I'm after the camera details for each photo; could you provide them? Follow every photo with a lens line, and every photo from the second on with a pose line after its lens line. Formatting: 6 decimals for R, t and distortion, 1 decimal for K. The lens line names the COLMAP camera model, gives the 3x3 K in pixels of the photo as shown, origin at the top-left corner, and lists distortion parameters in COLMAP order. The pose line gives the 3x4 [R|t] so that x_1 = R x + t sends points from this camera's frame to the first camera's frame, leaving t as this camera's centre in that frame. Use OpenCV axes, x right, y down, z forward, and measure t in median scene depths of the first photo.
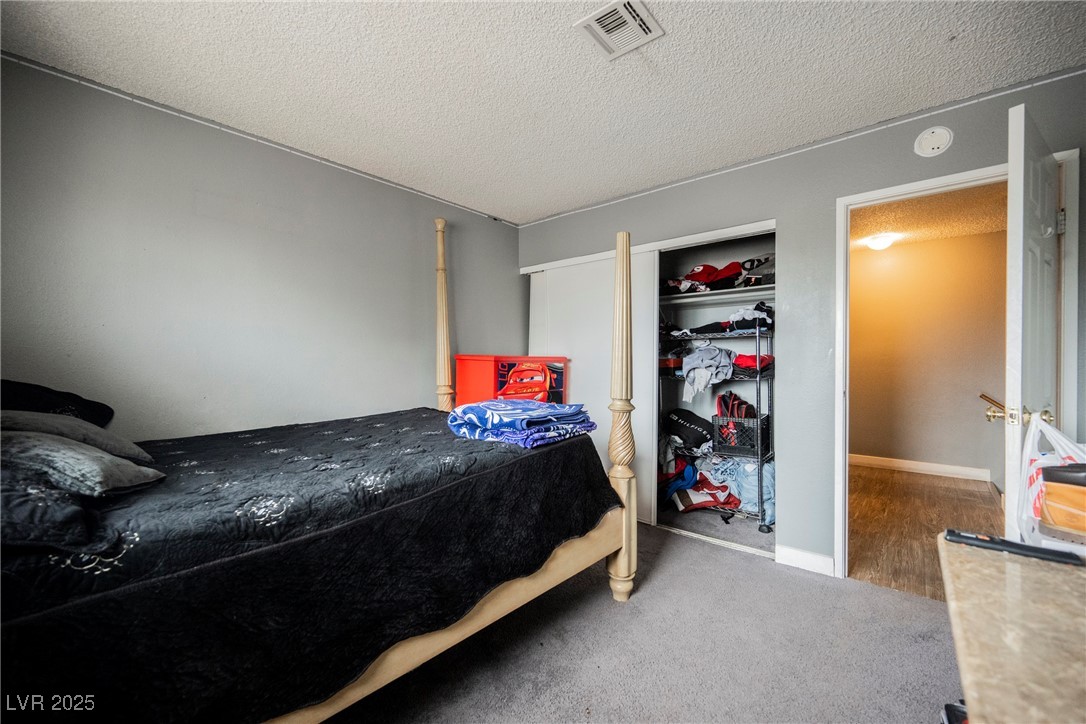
lens RADIAL K [[421.8, 0, 544.9], [0, 421.8, 363.1], [0, 0, 1]] dist [-0.000269, -0.000391]
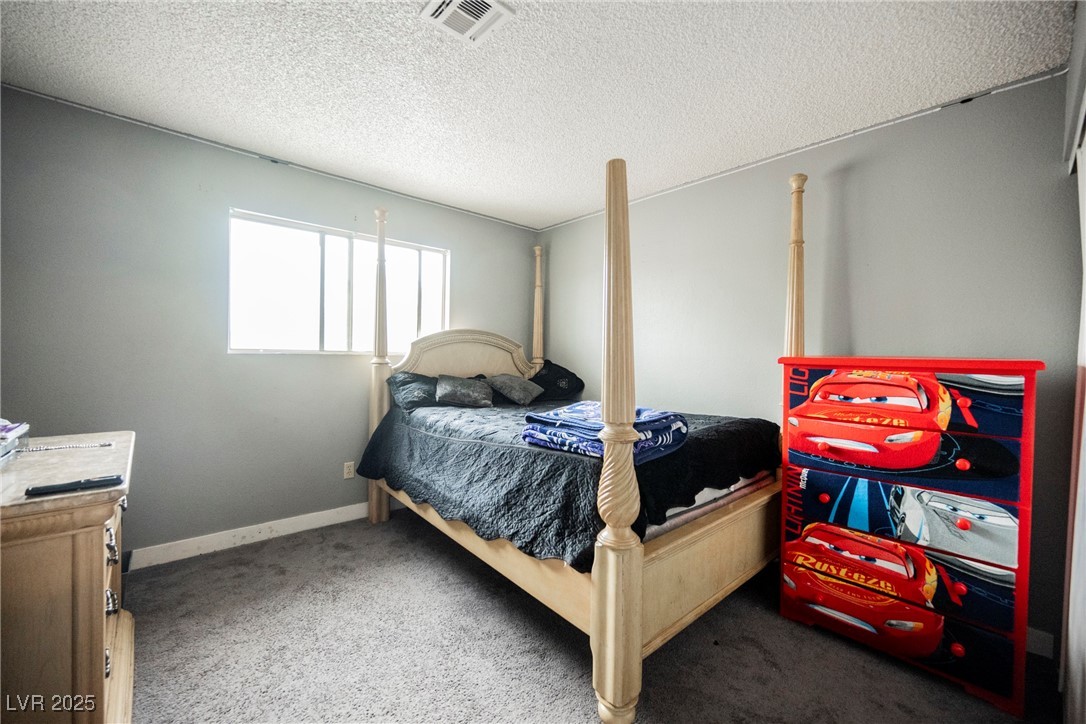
lens RADIAL K [[421.8, 0, 544.9], [0, 421.8, 363.1], [0, 0, 1]] dist [-0.000269, -0.000391]
pose [[-0.106266, 0.007895, -0.994306, 0.575827], [-0.028176, 0.999543, 0.010948, -0.003584], [0.993938, 0.029179, -0.105995, 0.667683]]
